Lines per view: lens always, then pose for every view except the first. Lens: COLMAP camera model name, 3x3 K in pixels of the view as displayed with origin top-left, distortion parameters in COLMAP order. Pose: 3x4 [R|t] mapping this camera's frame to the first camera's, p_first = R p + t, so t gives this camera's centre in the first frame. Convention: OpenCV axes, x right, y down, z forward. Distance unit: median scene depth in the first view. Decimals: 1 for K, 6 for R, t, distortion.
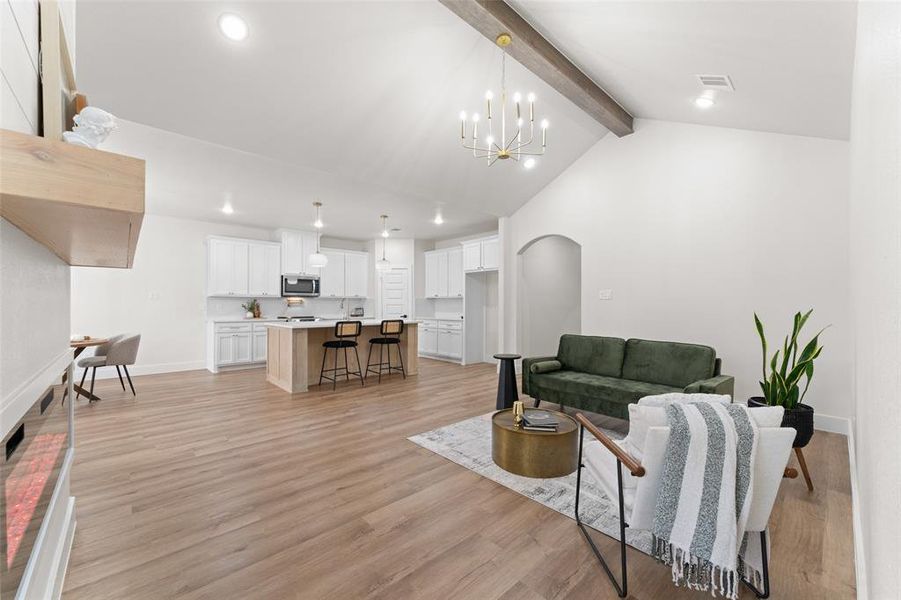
lens RADIAL K [[356.7, 0, 447.7], [0, 356.7, 302.1], [0, 0, 1]] dist [0.000343, -0.000052]
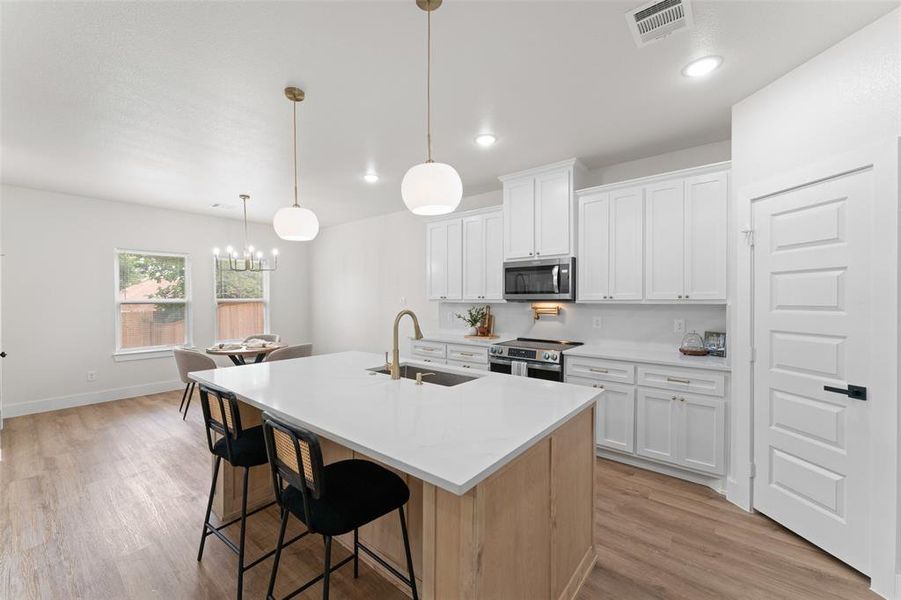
lens RADIAL K [[359.9, 0, 445.0], [0, 359.9, 300.5], [0, 0, 1]] dist [0.000786, -0.000053]
pose [[0.142141, 0.004517, -0.989836, 0.073613], [0.006811, 0.999961, 0.005542, -0.022366], [0.989823, -0.007530, 0.142105, 0.894353]]
